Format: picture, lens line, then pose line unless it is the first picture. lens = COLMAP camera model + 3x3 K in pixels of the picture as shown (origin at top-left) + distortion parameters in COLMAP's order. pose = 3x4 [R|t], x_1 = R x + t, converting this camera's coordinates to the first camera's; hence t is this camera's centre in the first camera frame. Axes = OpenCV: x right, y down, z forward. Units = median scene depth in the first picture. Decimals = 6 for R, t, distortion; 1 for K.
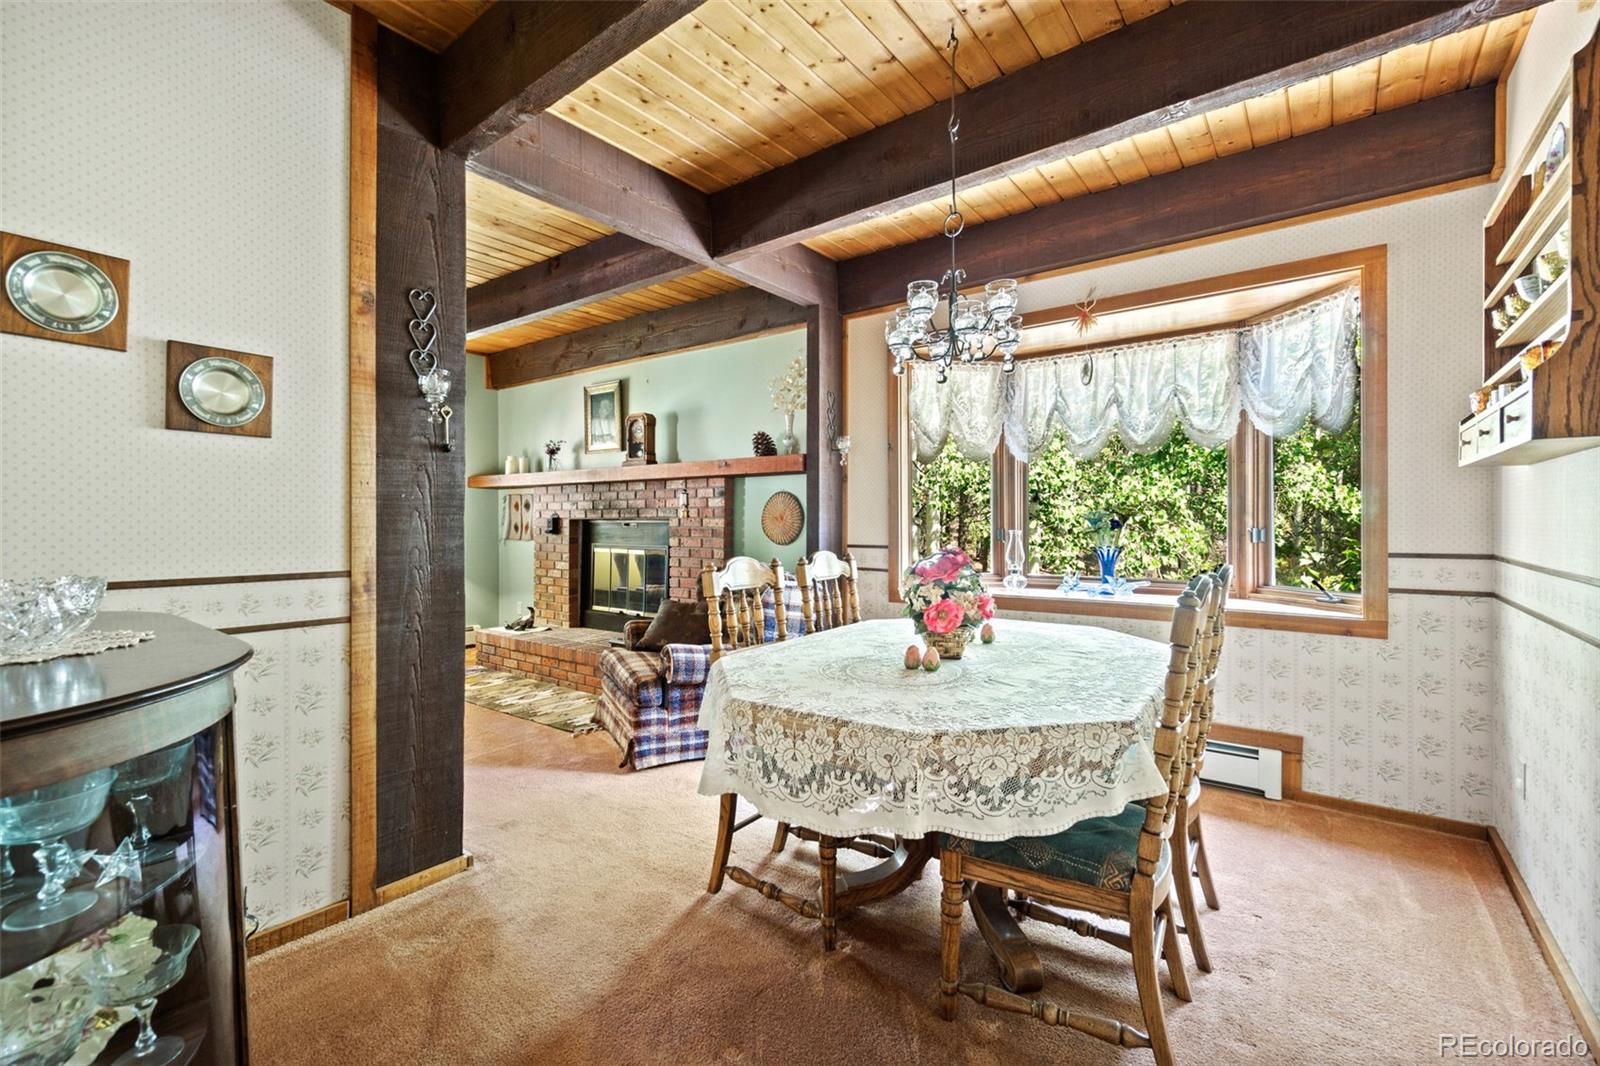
lens RADIAL K [[697.2, 0, 781.2], [0, 697.2, 519.9], [0, 0, 1]] dist [-0.001024, 0.000214]
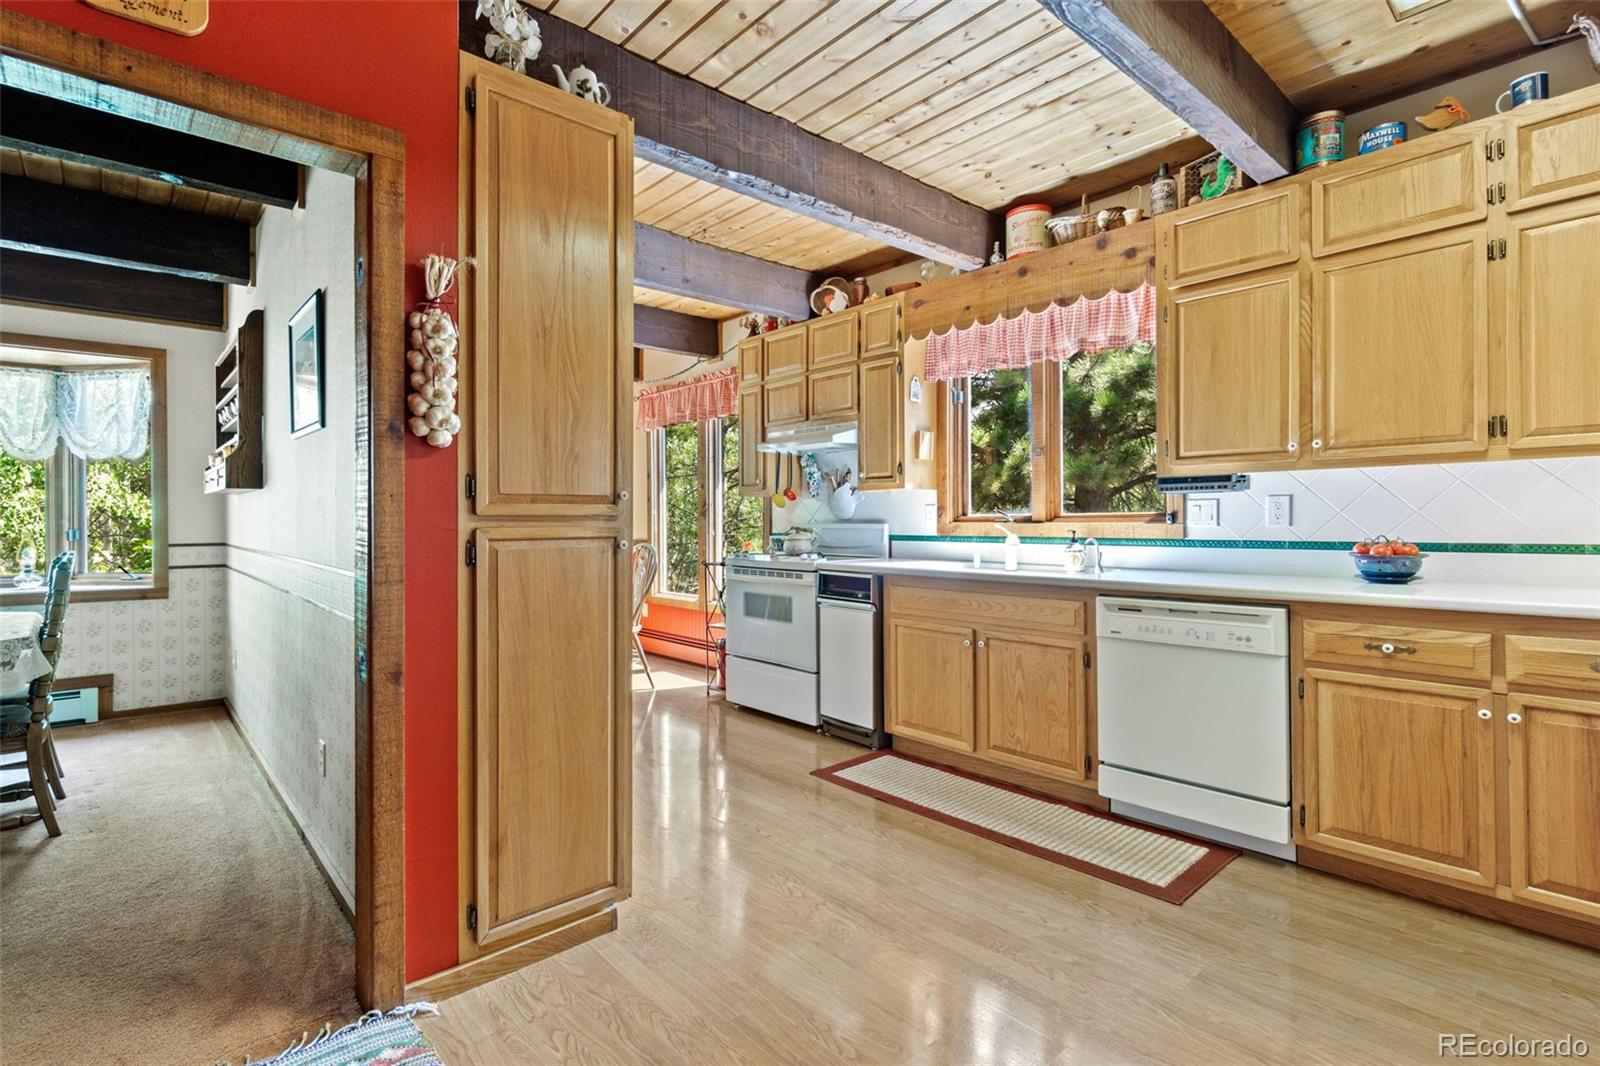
lens RADIAL K [[748.0, 0, 734.7], [0, 748.0, 519.7], [0, 0, 1]] dist [0.001944, -0.000562]
pose [[0.210209, -0.000523, 0.977656, -0.414176], [0.005902, 0.999982, -0.000734, 0.000618], [-0.977639, 0.005925, 0.210208, -0.488780]]
